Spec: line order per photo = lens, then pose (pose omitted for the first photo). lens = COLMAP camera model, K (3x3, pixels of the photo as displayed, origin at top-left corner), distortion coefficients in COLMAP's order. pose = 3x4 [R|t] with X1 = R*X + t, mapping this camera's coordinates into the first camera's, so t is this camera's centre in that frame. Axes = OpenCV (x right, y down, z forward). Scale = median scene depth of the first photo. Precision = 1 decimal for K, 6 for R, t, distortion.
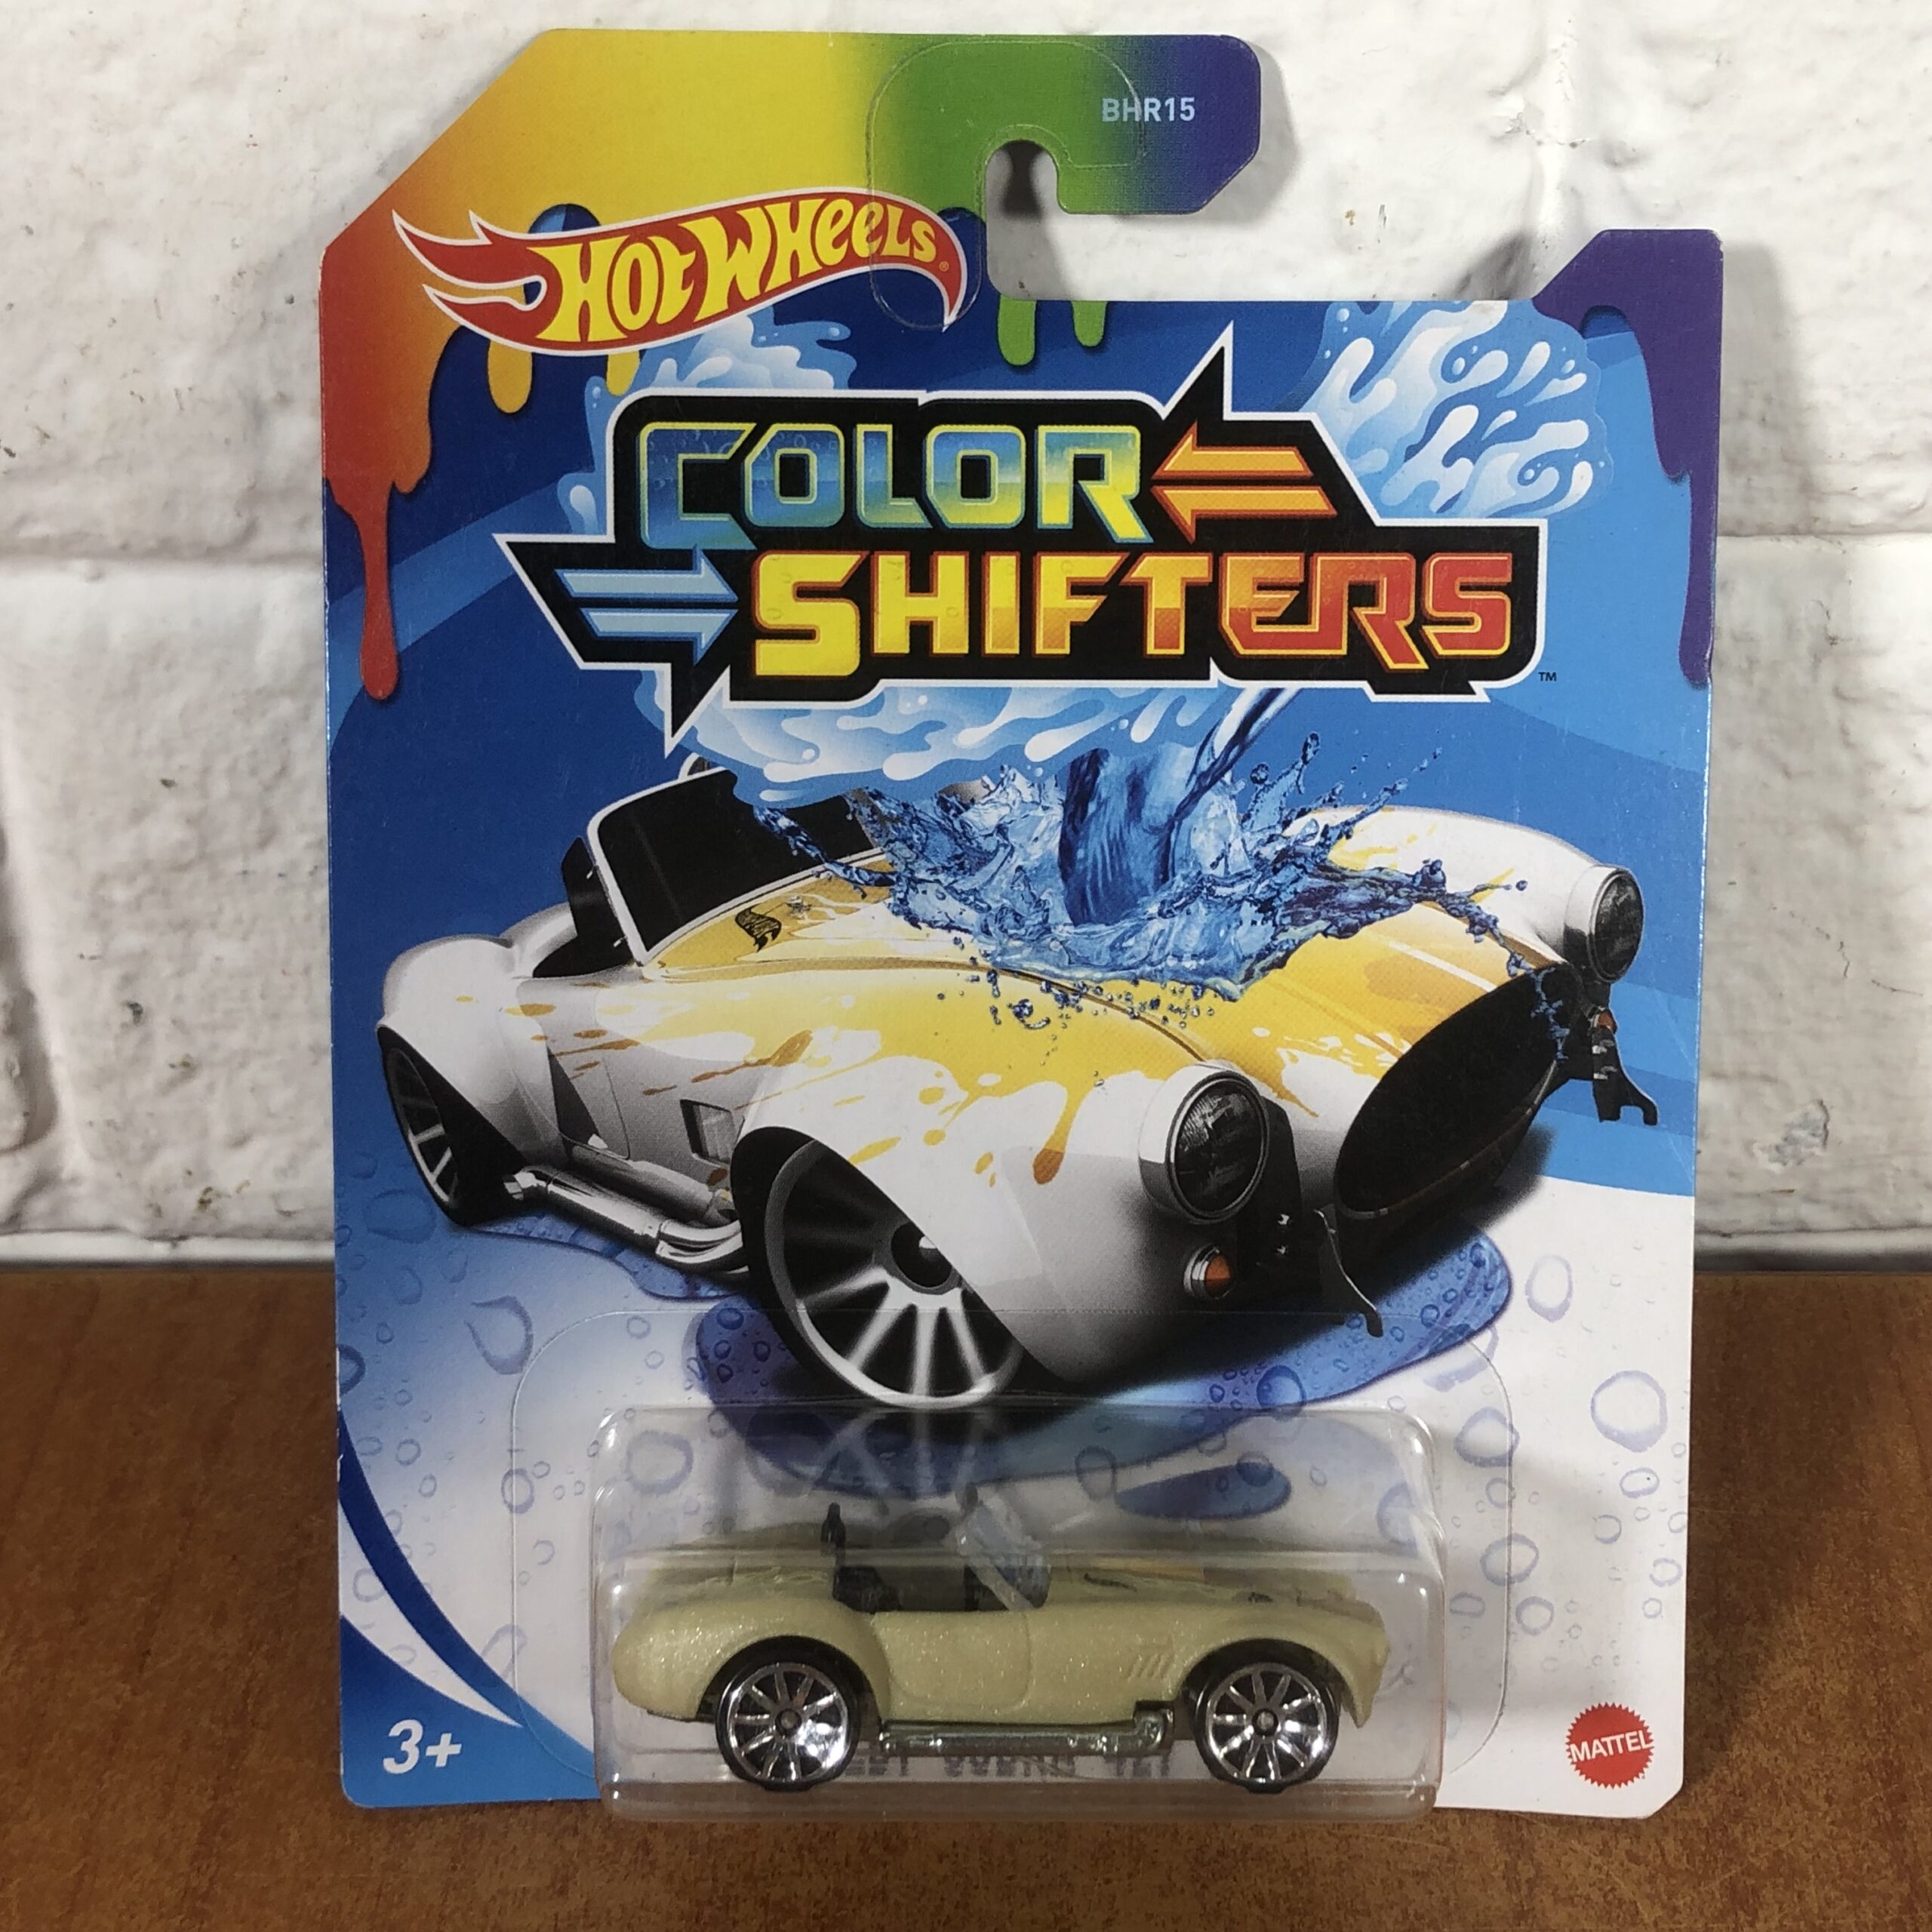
lens RADIAL K [[2881.8, 0, 950.6], [0, 2881.8, 946.3], [0, 0, 1]] dist [0.187656, -0.636555]
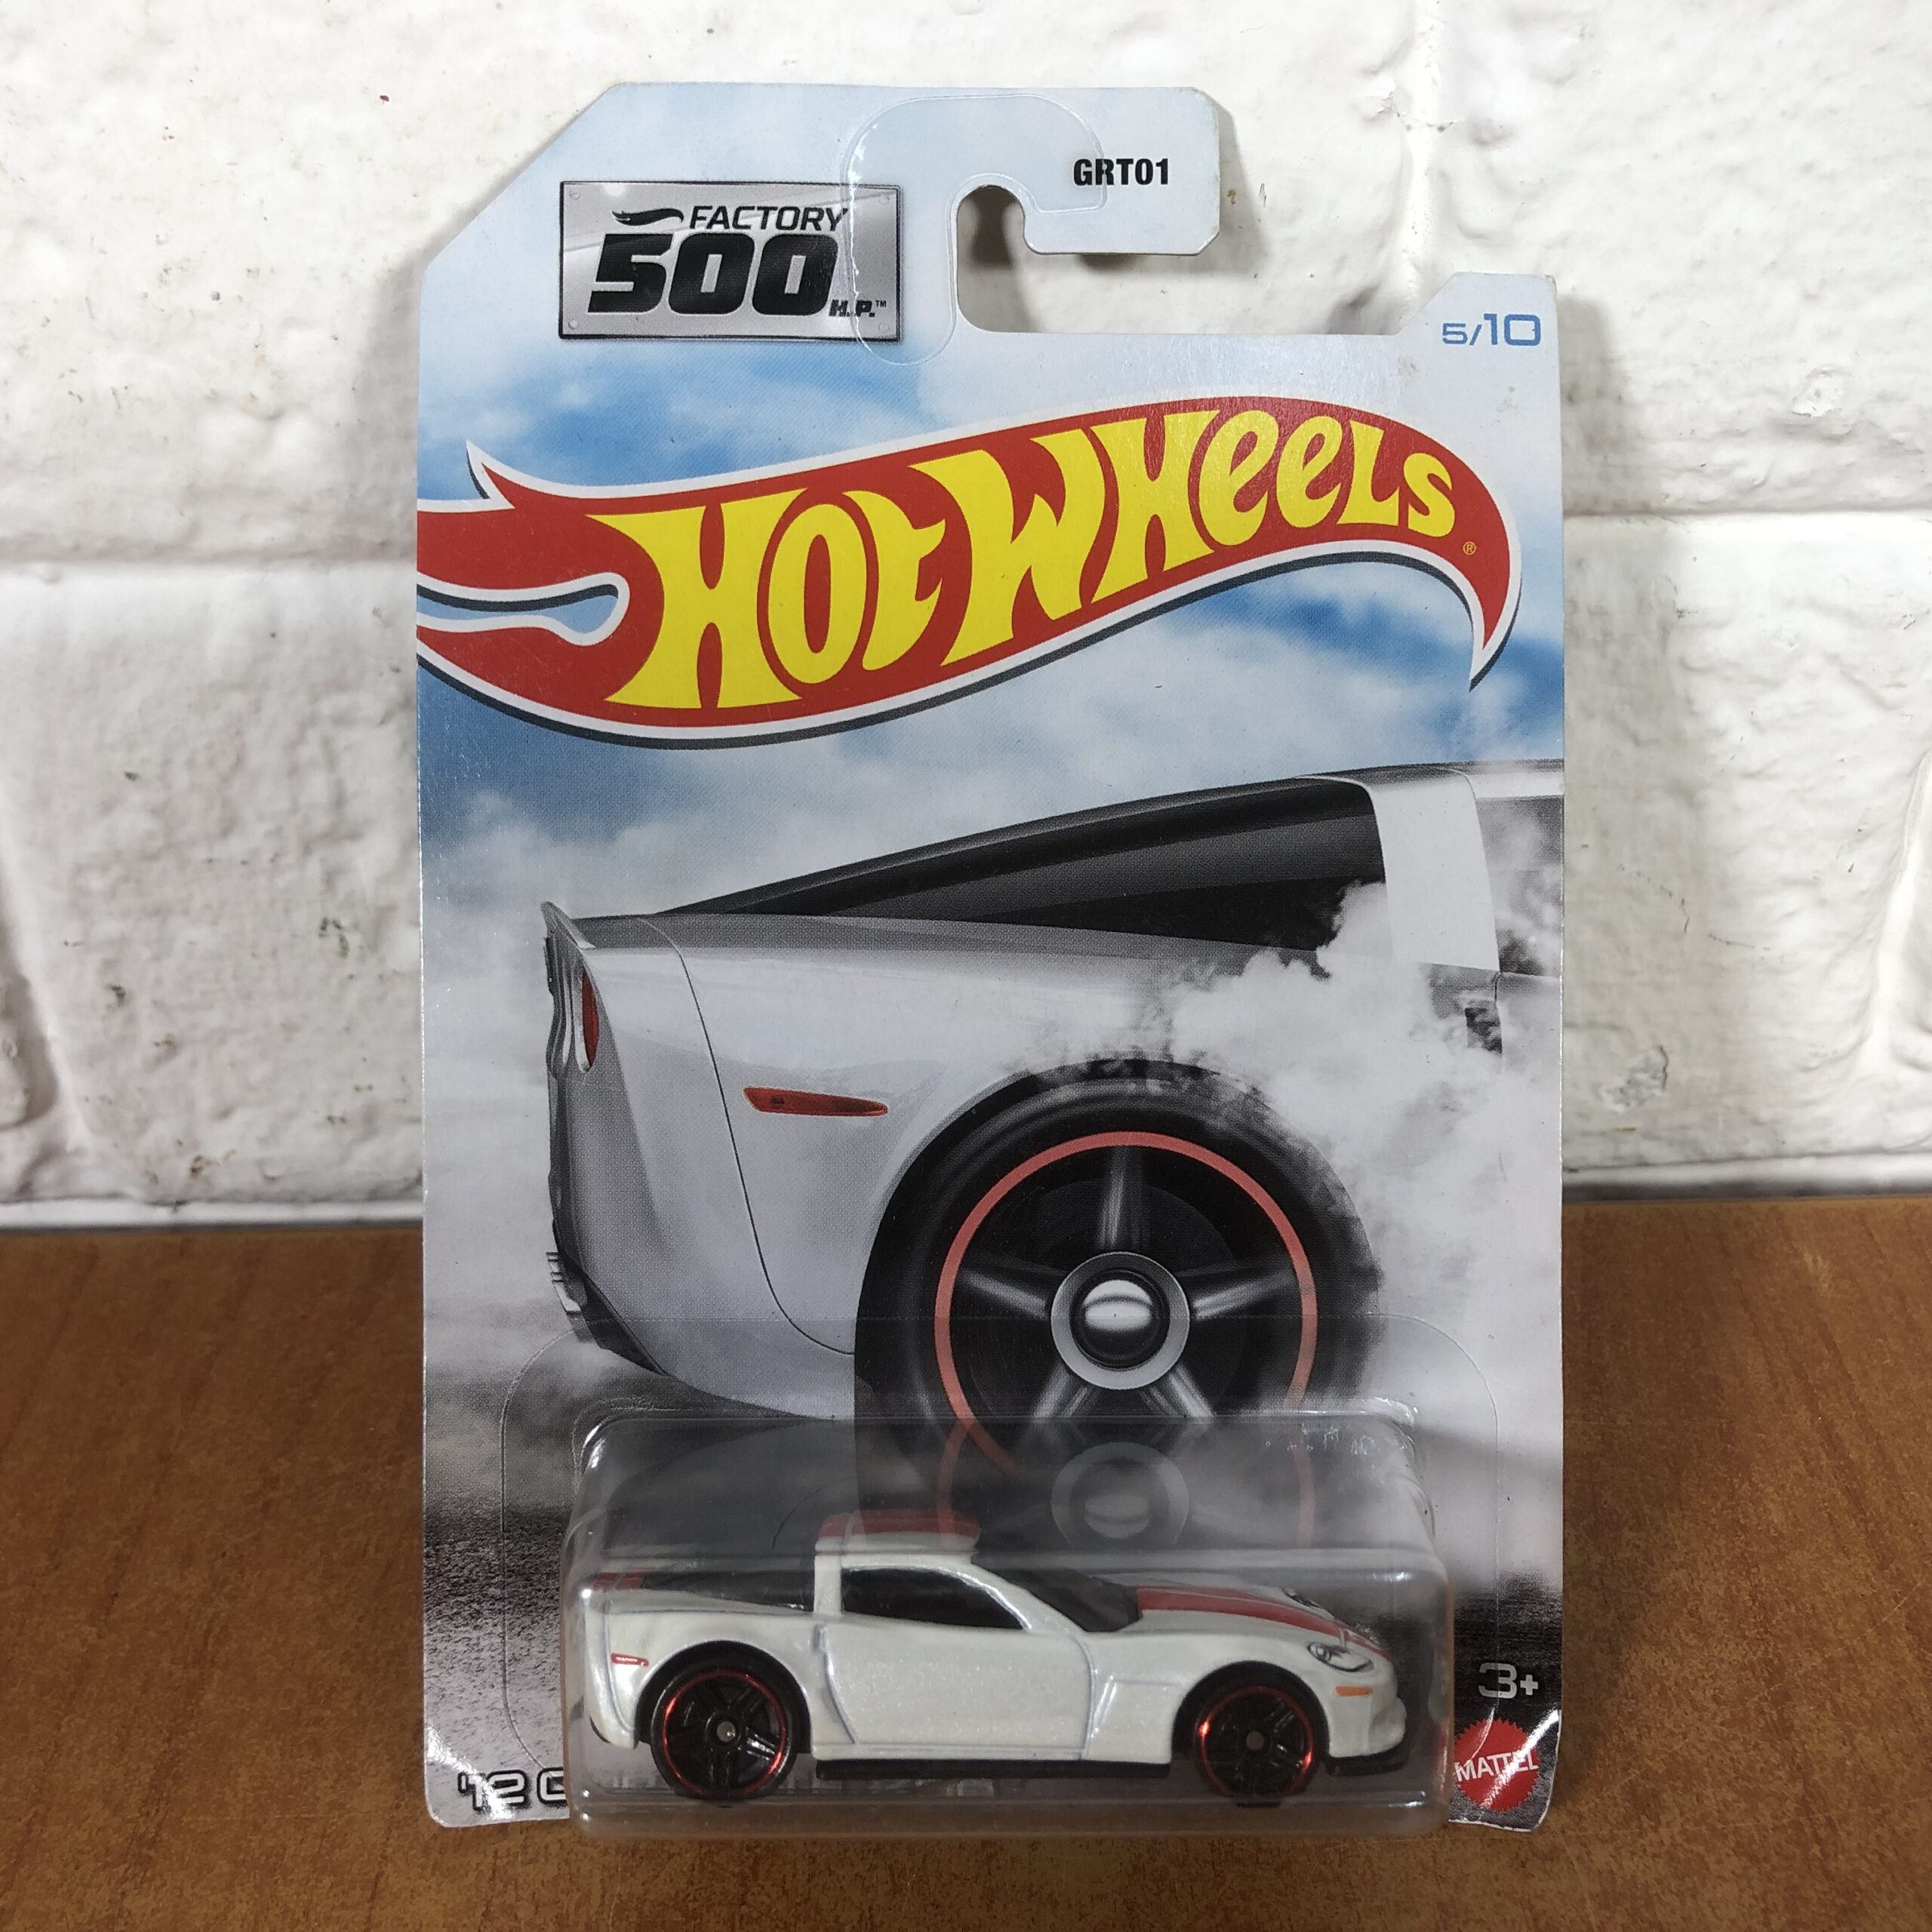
lens RADIAL K [[2162.9, 0, 948.2], [0, 2162.9, 964.9], [0, 0, 1]] dist [-0.029551, 0.067269]
pose [[0.999584, -0.019958, 0.020800, 0.014082], [0.020120, 0.999769, -0.007609, 0.028875], [-0.020643, 0.008025, 0.999755, 0.233550]]
